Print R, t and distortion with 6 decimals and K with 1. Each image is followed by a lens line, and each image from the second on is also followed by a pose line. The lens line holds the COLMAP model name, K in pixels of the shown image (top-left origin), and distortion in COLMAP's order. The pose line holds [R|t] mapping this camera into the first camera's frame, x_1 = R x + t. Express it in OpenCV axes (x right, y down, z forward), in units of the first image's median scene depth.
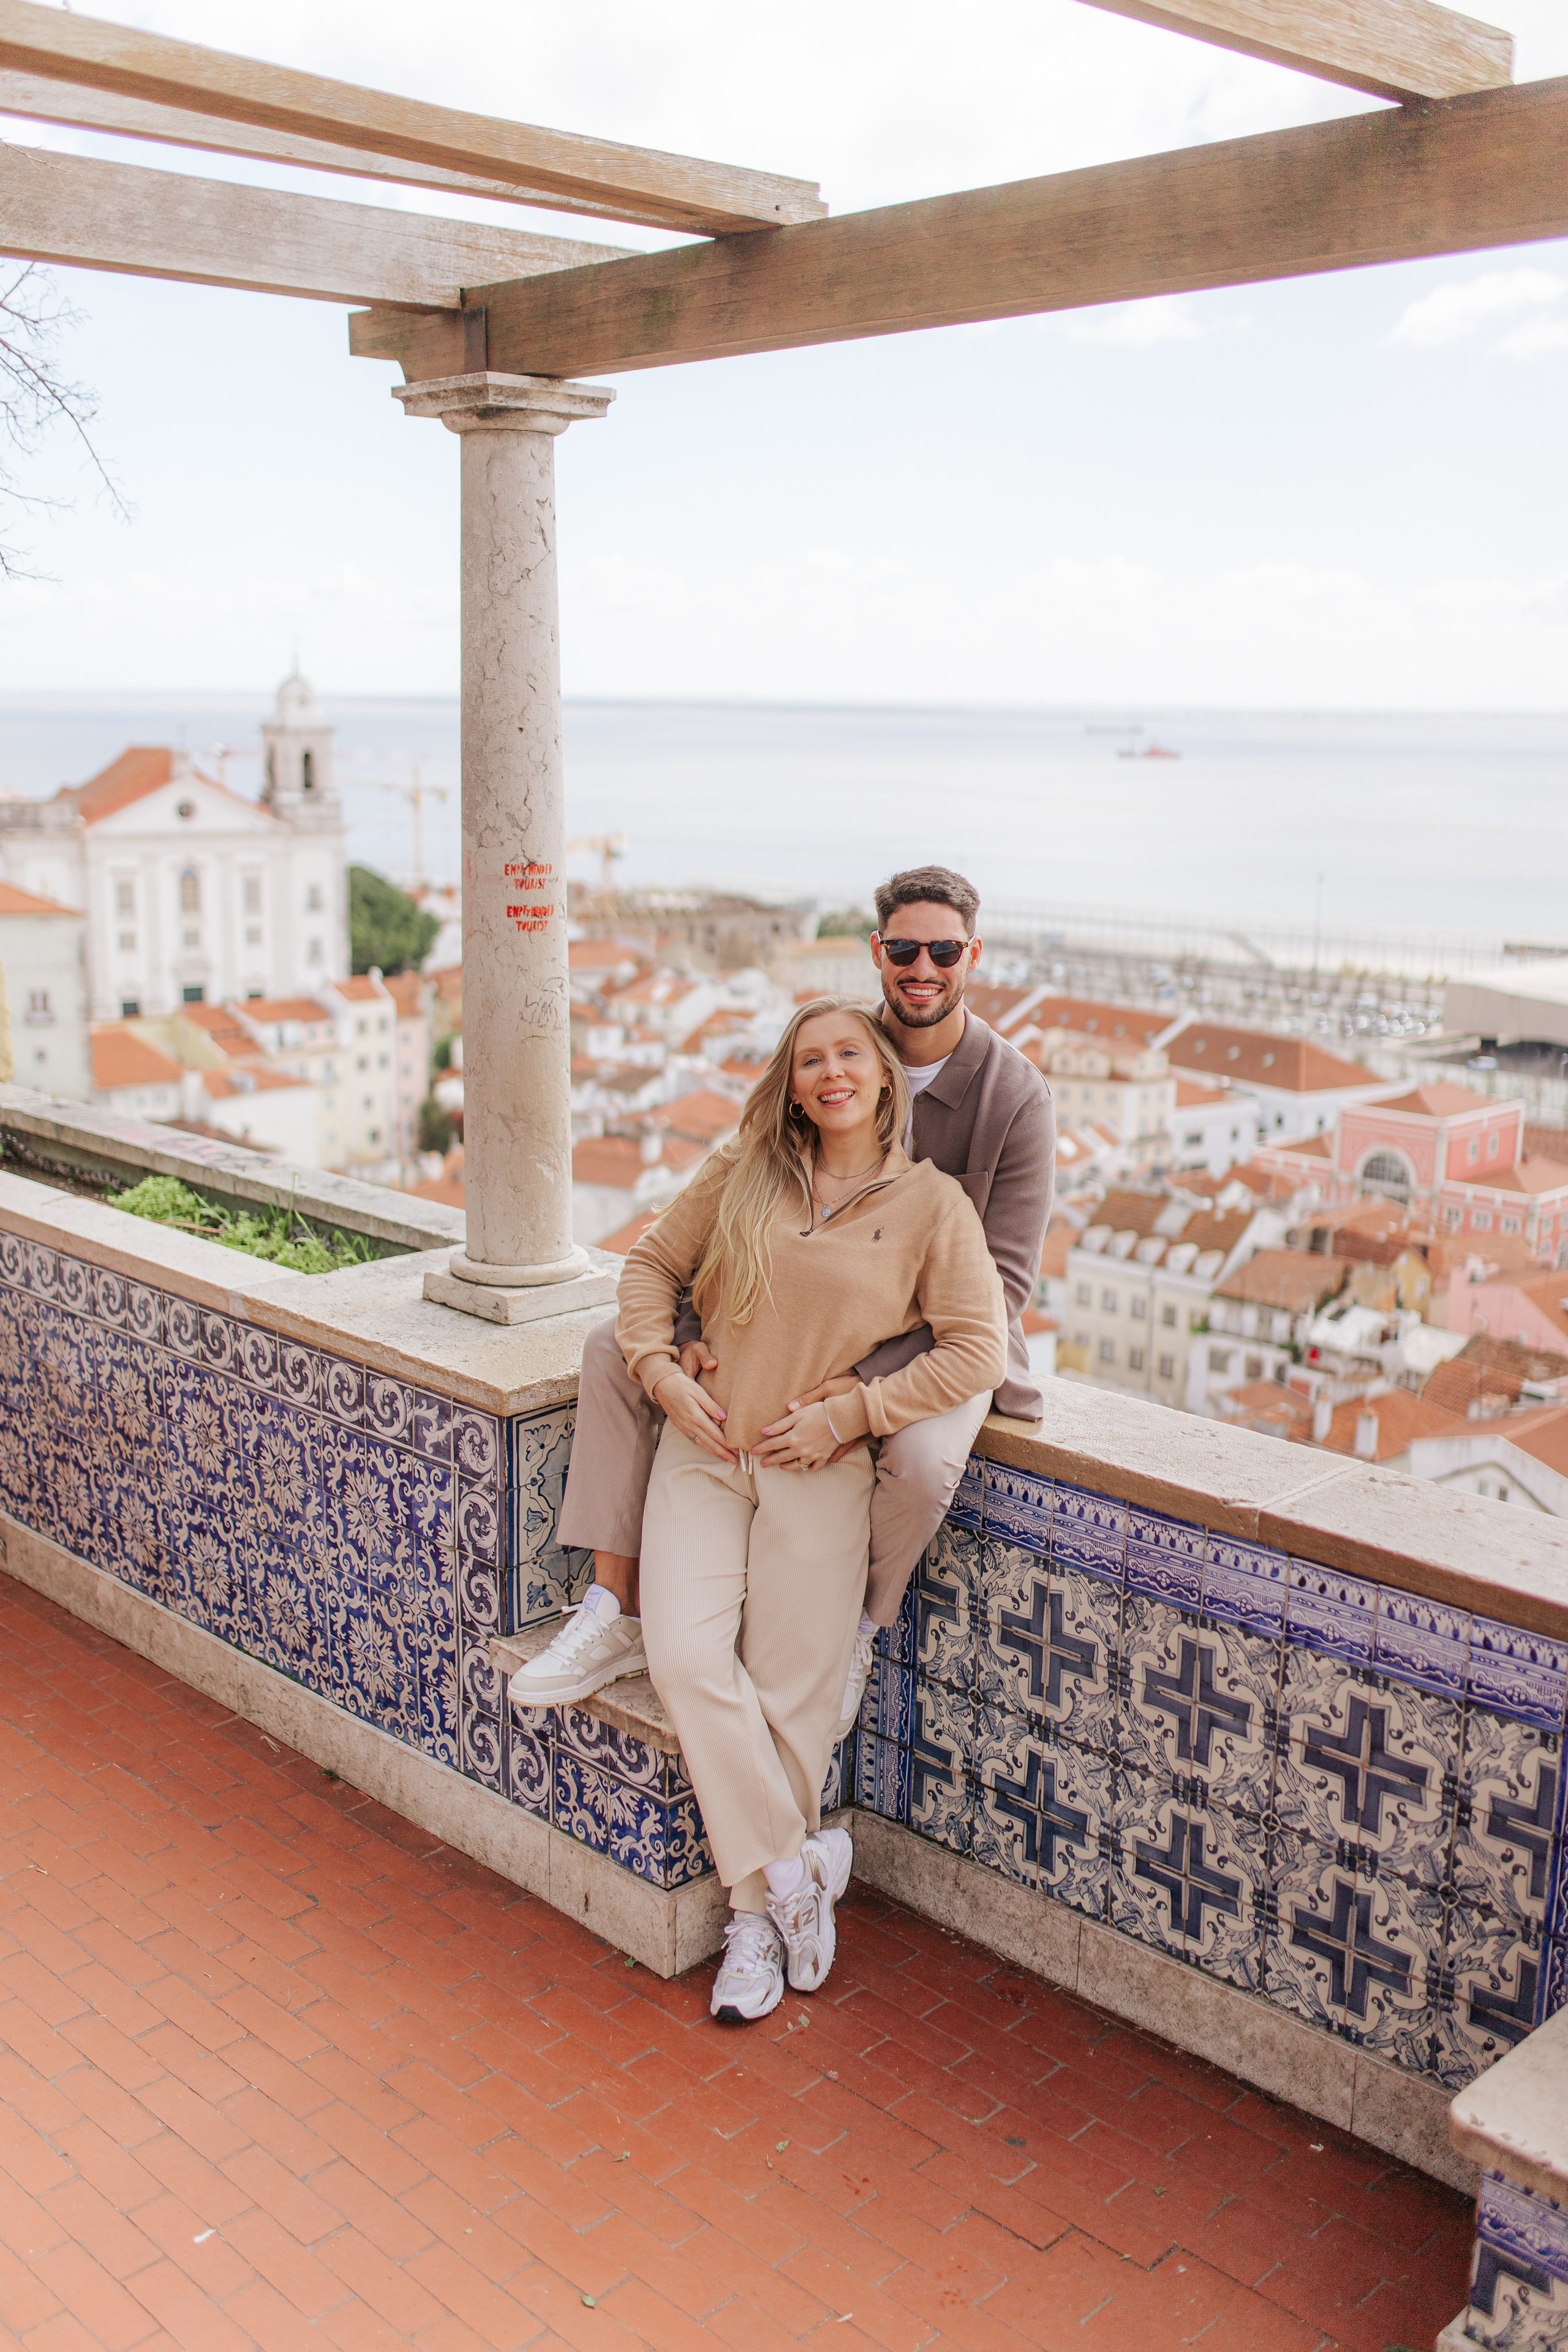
lens RADIAL K [[2231.3, 0, 786.2], [0, 2231.3, 1184.9], [0, 0, 1]] dist [-0.004813, 0.007208]
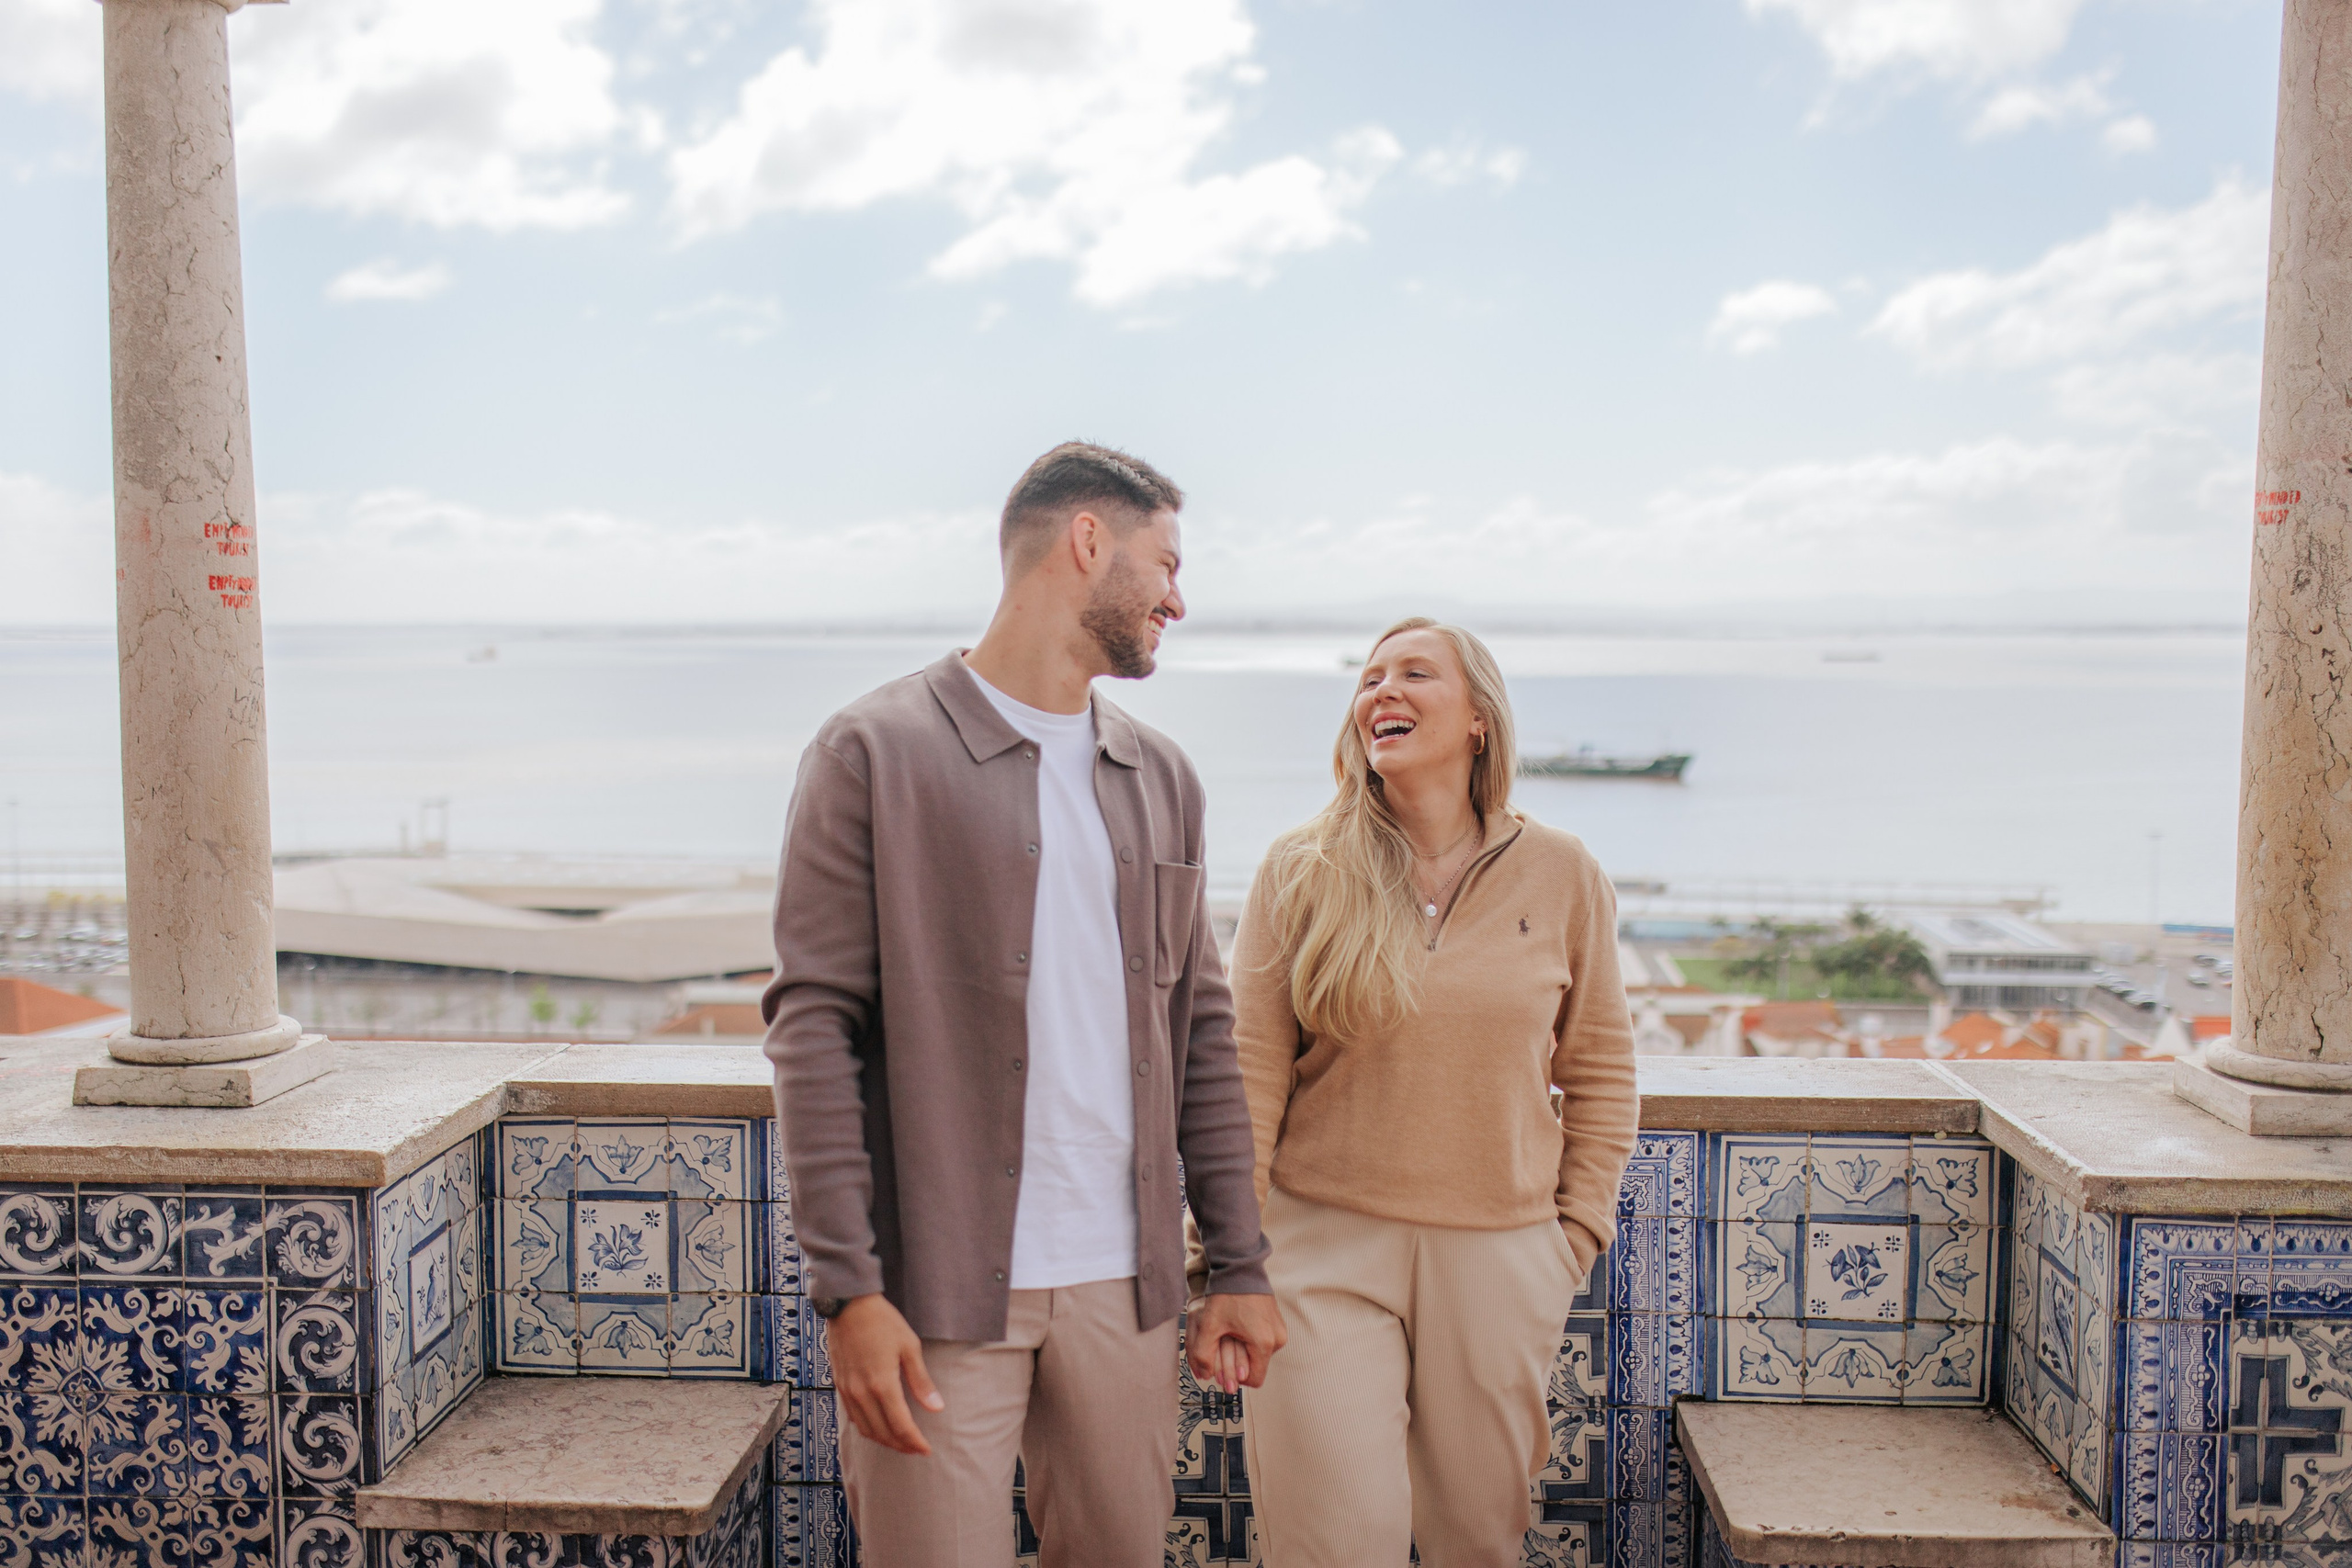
lens RADIAL K [[2231.1, 0, 1169.5], [0, 2231.1, 781.7], [0, 0, 1]] dist [-0.004813, 0.007208]
pose [[0.749605, -0.061392, 0.659032, -0.418430], [0.153829, 0.984584, -0.083252, 0.070058], [-0.643762, 0.163785, 0.747493, 0.206351]]
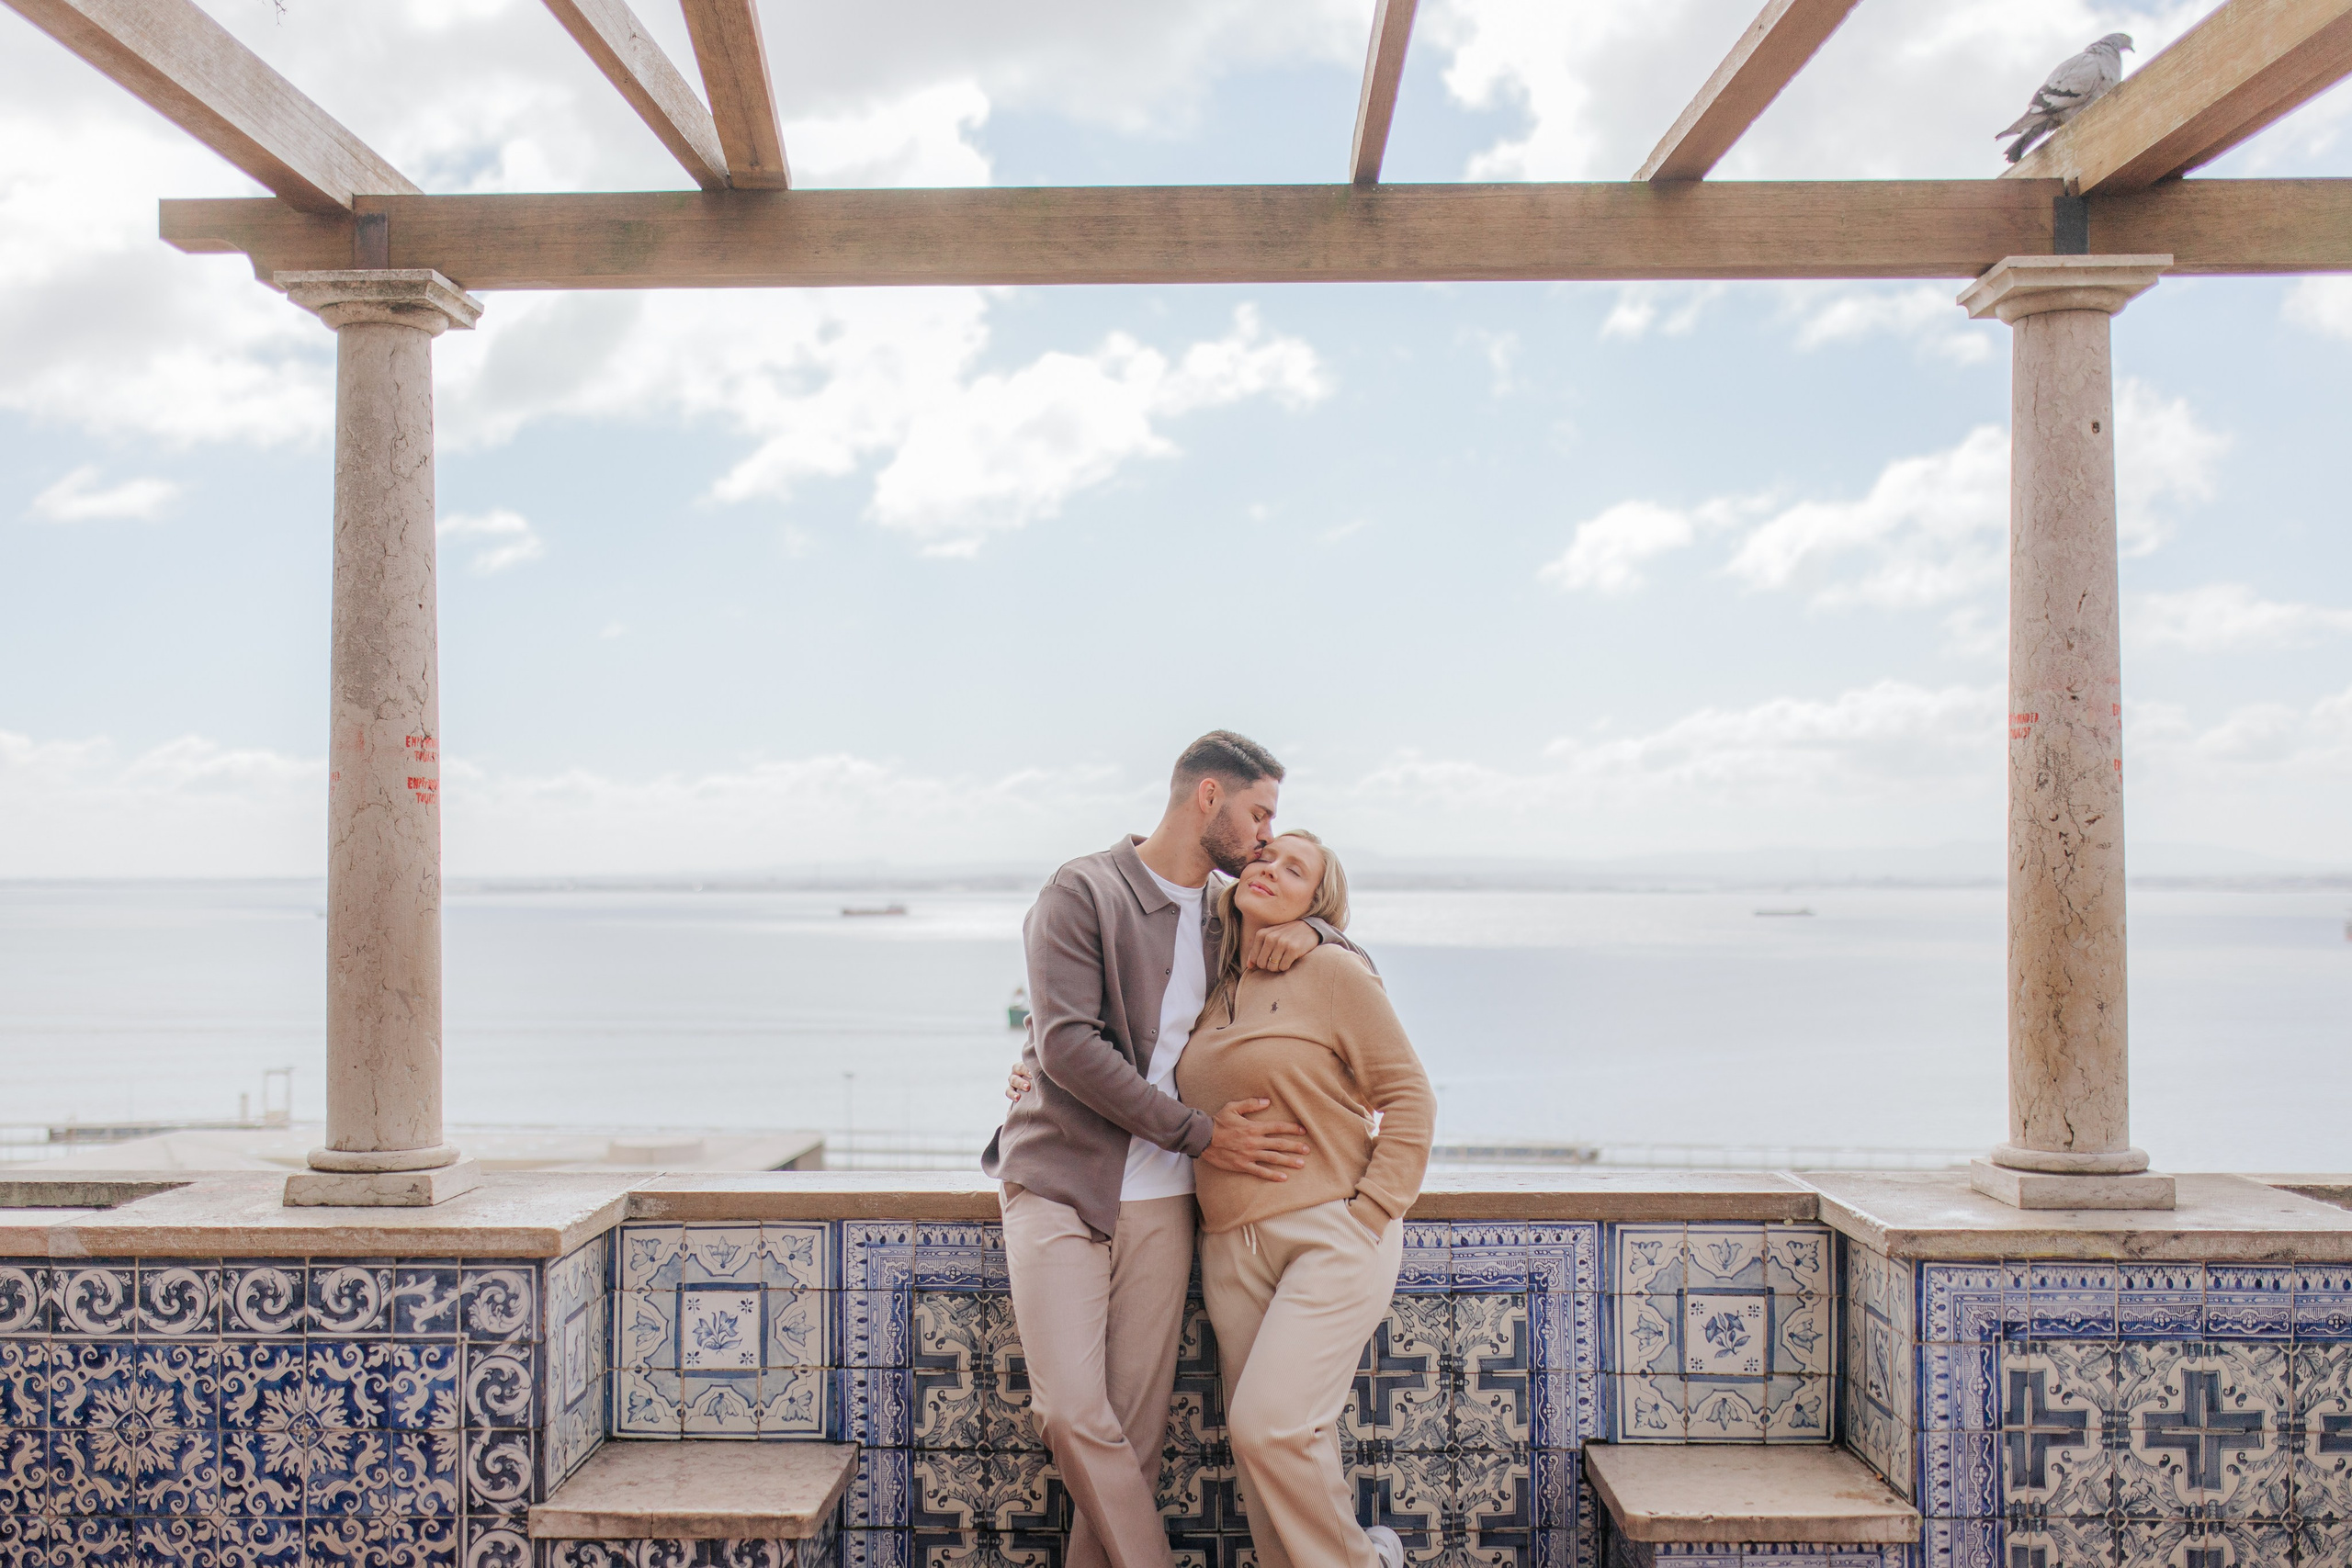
lens RADIAL K [[2354.9, 0, 1176.1], [0, 2354.9, 807.6], [0, 0, 1]] dist [0.001824, -0.011483]
pose [[0.720032, 0.004794, 0.693924, -0.640933], [0.160952, 0.971553, -0.173719, 0.133114], [-0.675017, 0.236772, 0.698778, 0.037452]]
